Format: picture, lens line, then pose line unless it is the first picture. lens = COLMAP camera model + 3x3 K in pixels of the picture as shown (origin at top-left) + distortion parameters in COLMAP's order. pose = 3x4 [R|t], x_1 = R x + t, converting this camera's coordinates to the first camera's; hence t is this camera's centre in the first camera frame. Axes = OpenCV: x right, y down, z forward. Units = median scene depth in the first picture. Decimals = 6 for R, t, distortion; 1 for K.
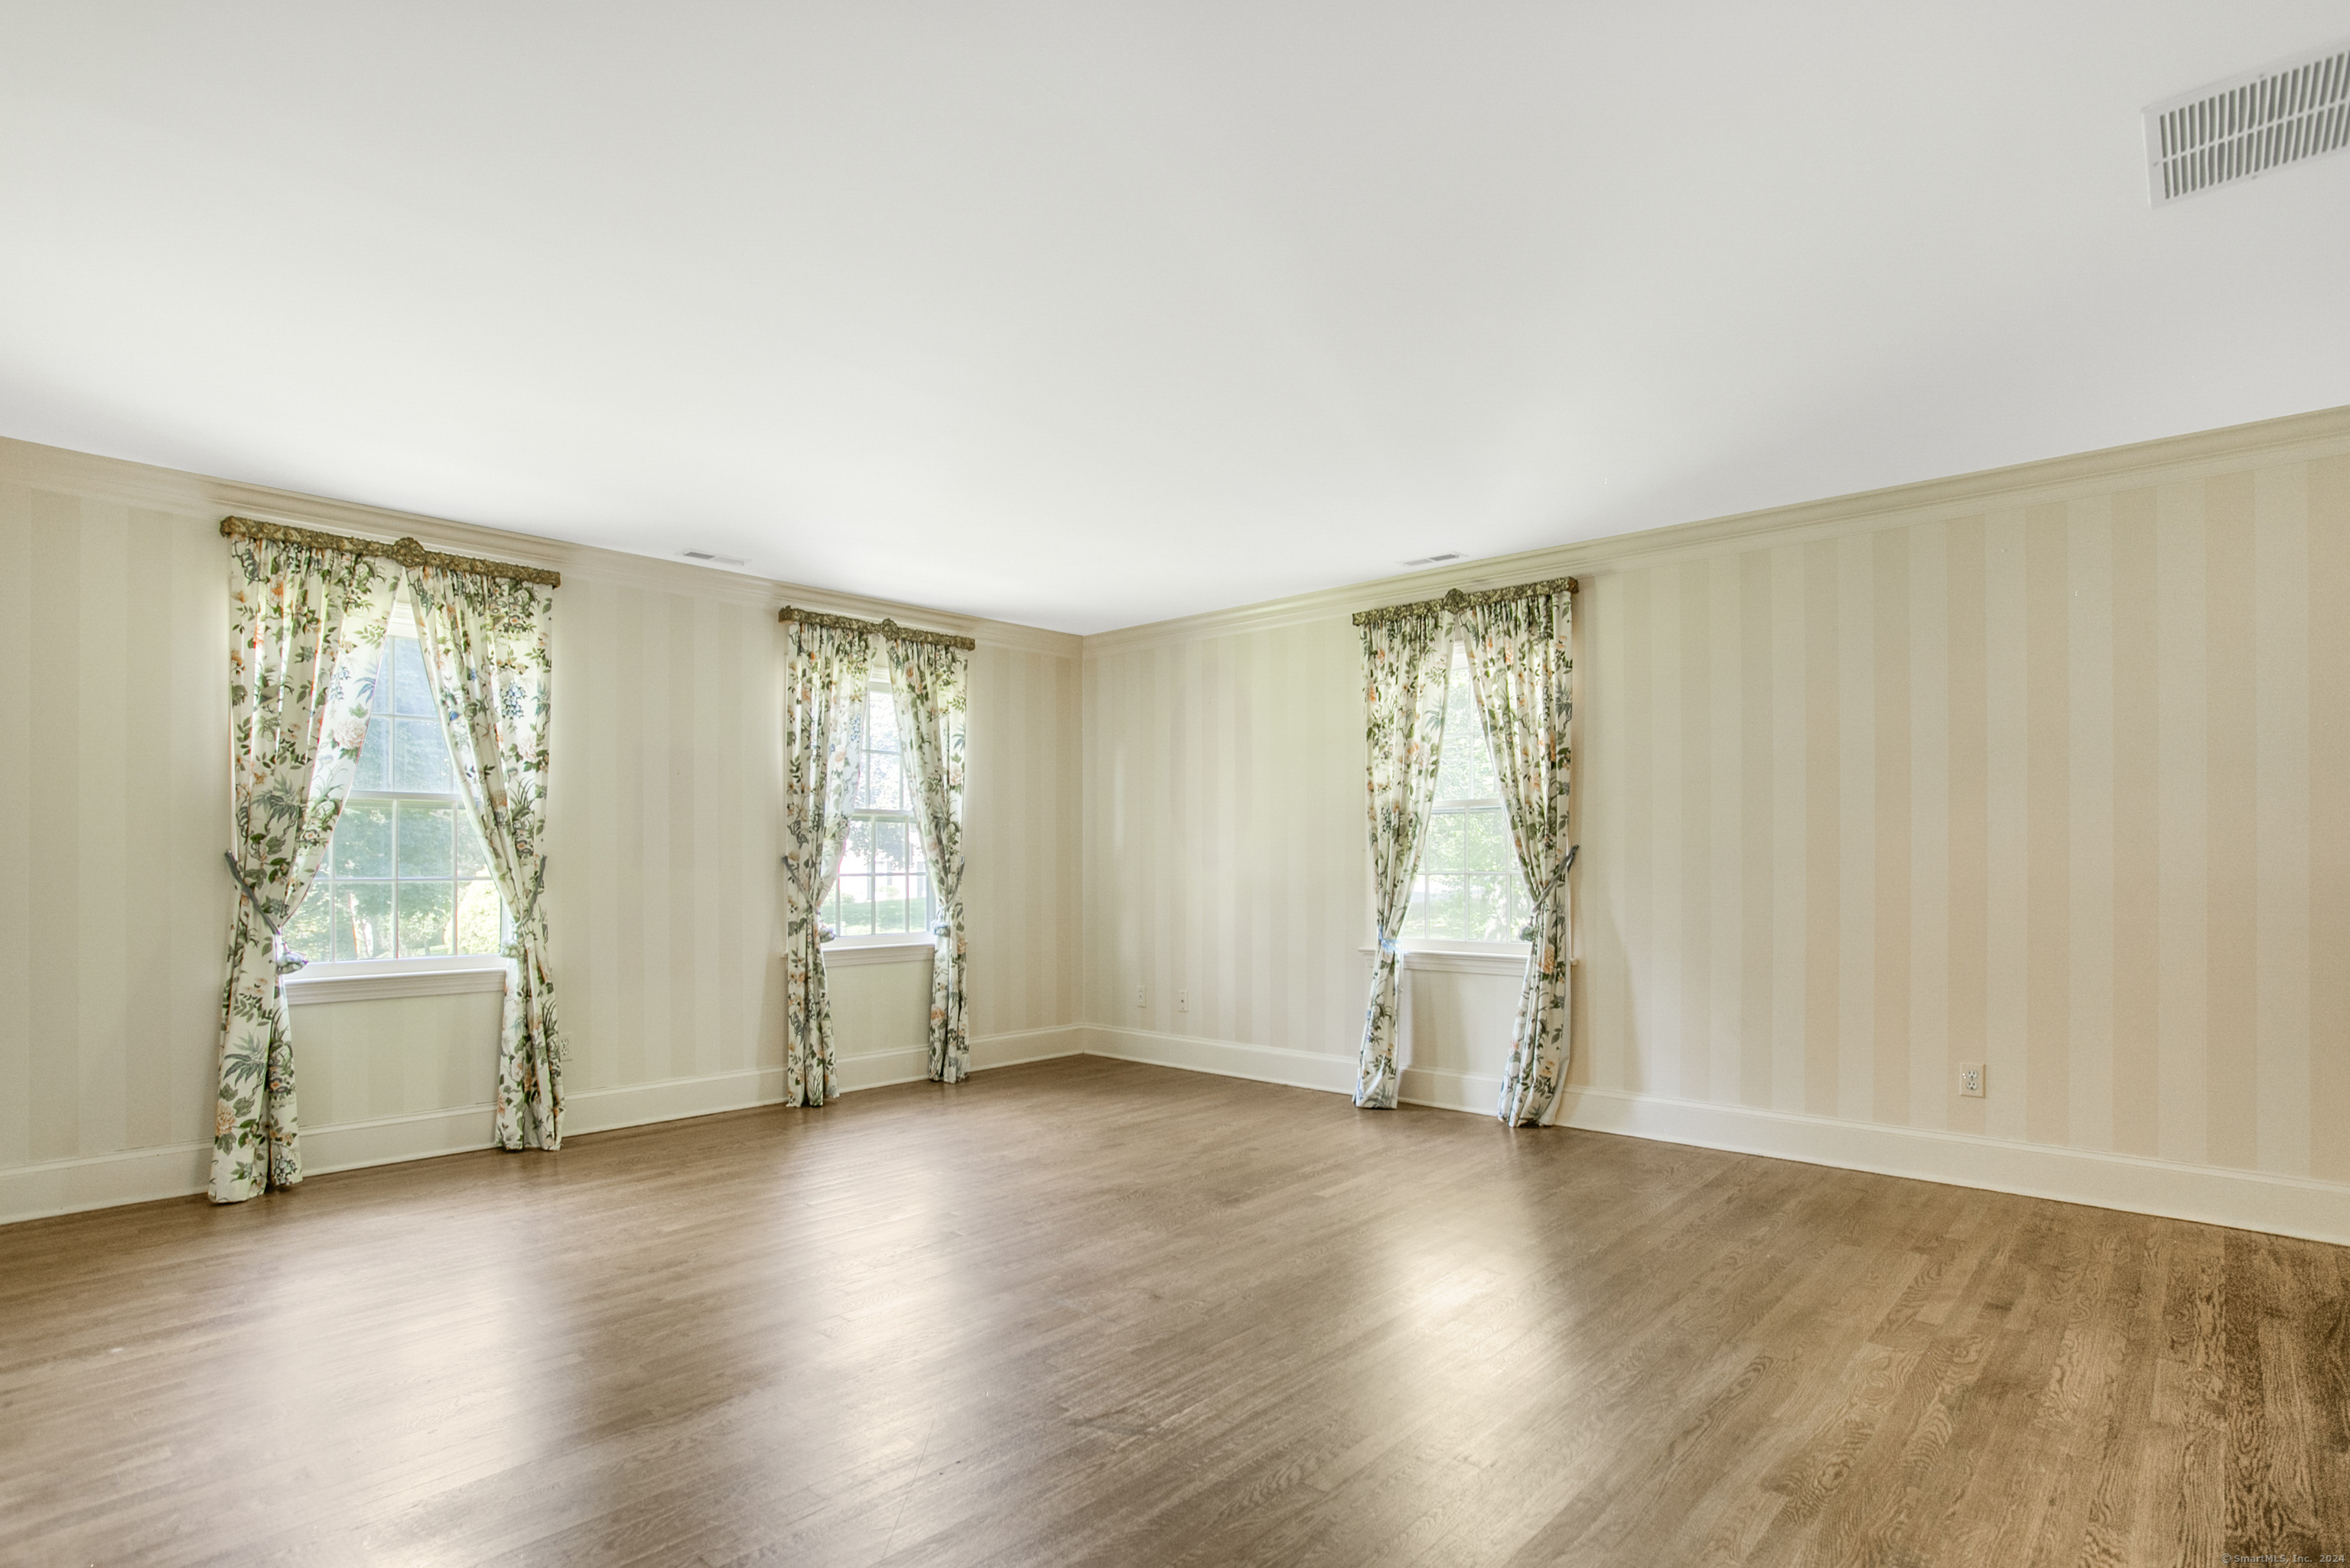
lens RADIAL K [[1204.0, 0, 1132.8], [0, 1204.0, 873.3], [0, 0, 1]] dist [-0.016045, 0.000200]
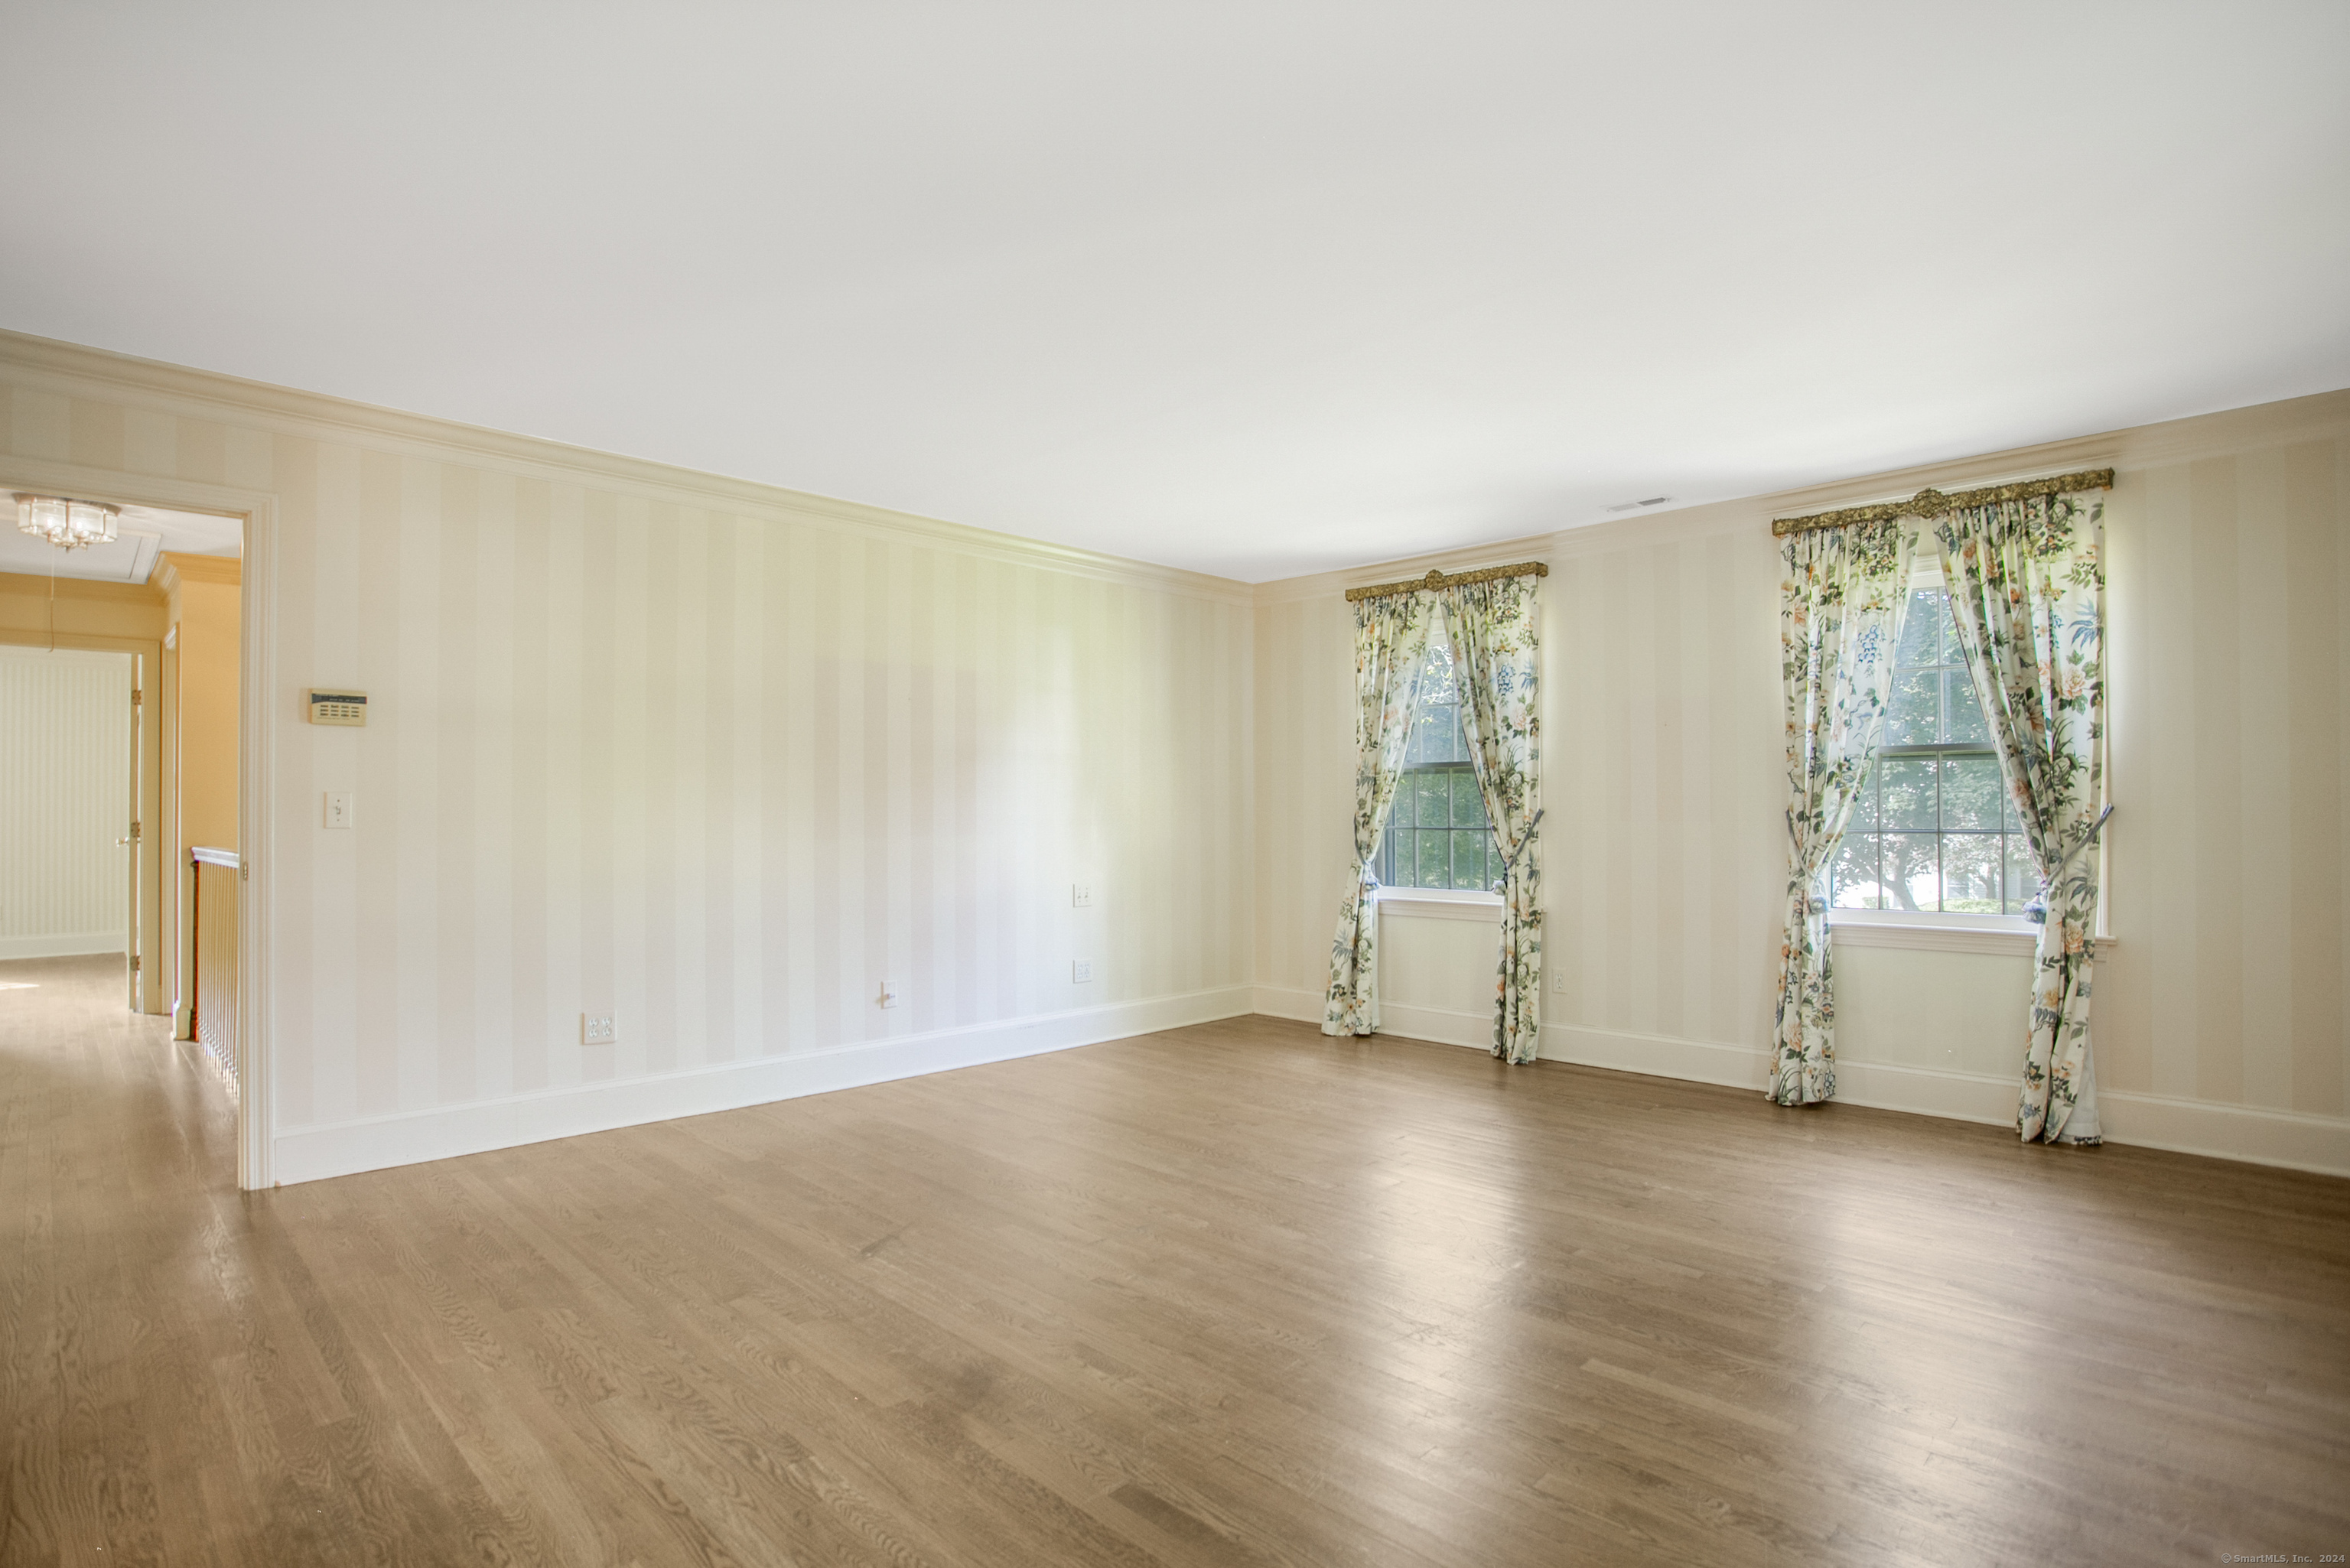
lens RADIAL K [[1181.3, 0, 1188.5], [0, 1181.3, 800.3], [0, 0, 1]] dist [-0.005919, -0.000147]
pose [[0.008753, -0.010224, -0.999909, 0.631320], [-0.008860, 0.999908, -0.010302, -0.008901], [0.999922, 0.008949, 0.008662, 0.652422]]
